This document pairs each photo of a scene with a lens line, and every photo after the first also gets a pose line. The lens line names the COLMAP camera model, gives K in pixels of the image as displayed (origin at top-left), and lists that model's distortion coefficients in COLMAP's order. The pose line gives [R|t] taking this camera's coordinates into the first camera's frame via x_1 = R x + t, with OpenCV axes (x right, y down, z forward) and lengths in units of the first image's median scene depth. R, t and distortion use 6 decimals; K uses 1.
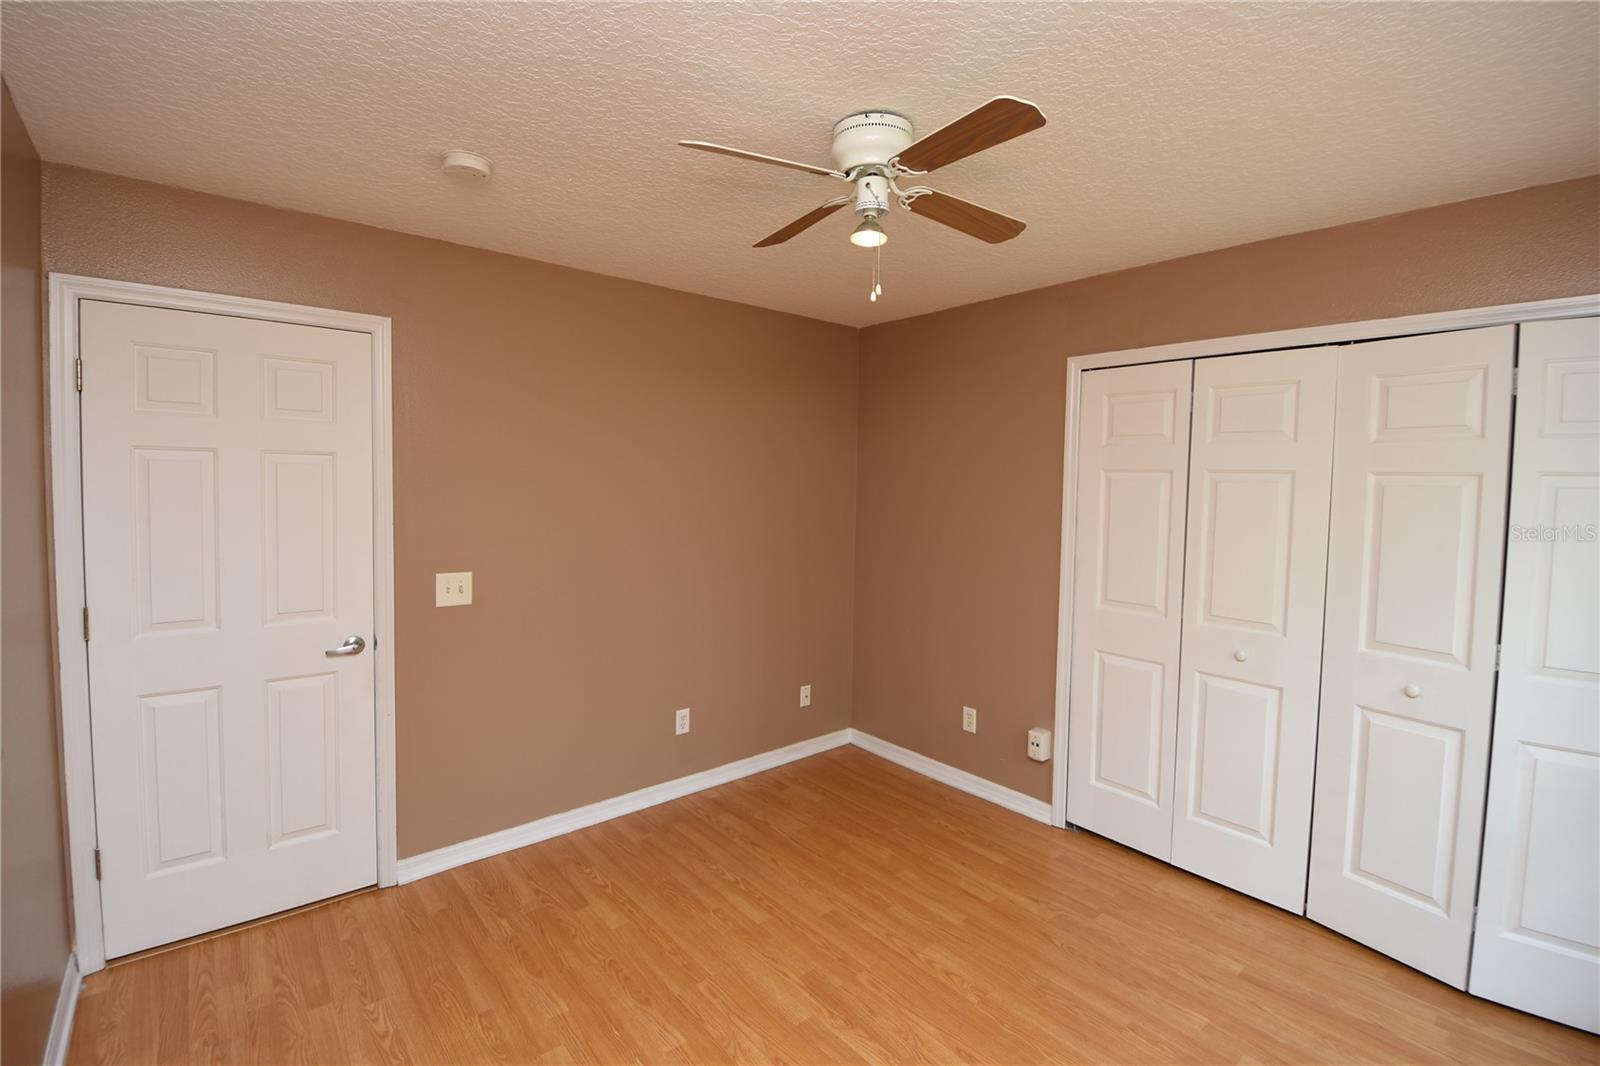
lens RADIAL K [[704.1, 0, 793.6], [0, 704.1, 524.4], [0, 0, 1]] dist [-0.008079, -0.010631]
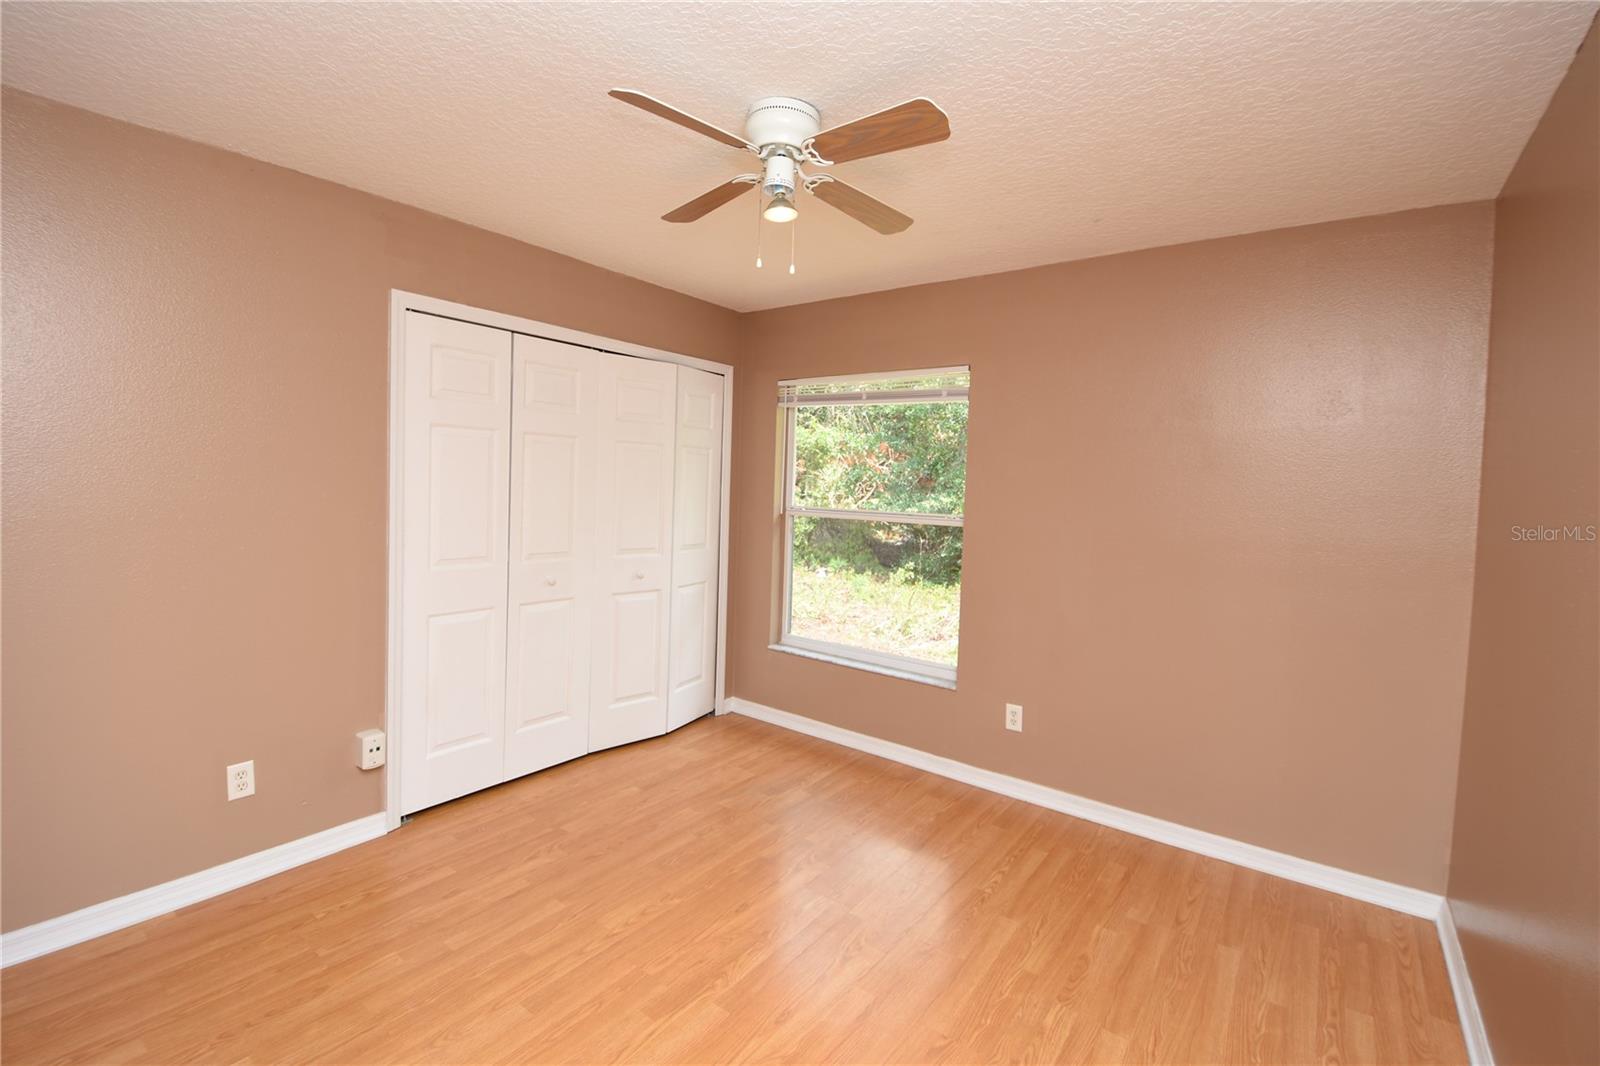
lens RADIAL K [[704.1, 0, 791.7], [0, 704.1, 528.1], [0, 0, 1]] dist [-0.008079, -0.010631]
pose [[-0.218290, -0.091983, 0.971539, -0.682284], [0.024473, 0.994719, 0.099676, -0.024283], [-0.975577, 0.045535, -0.214886, 0.850792]]
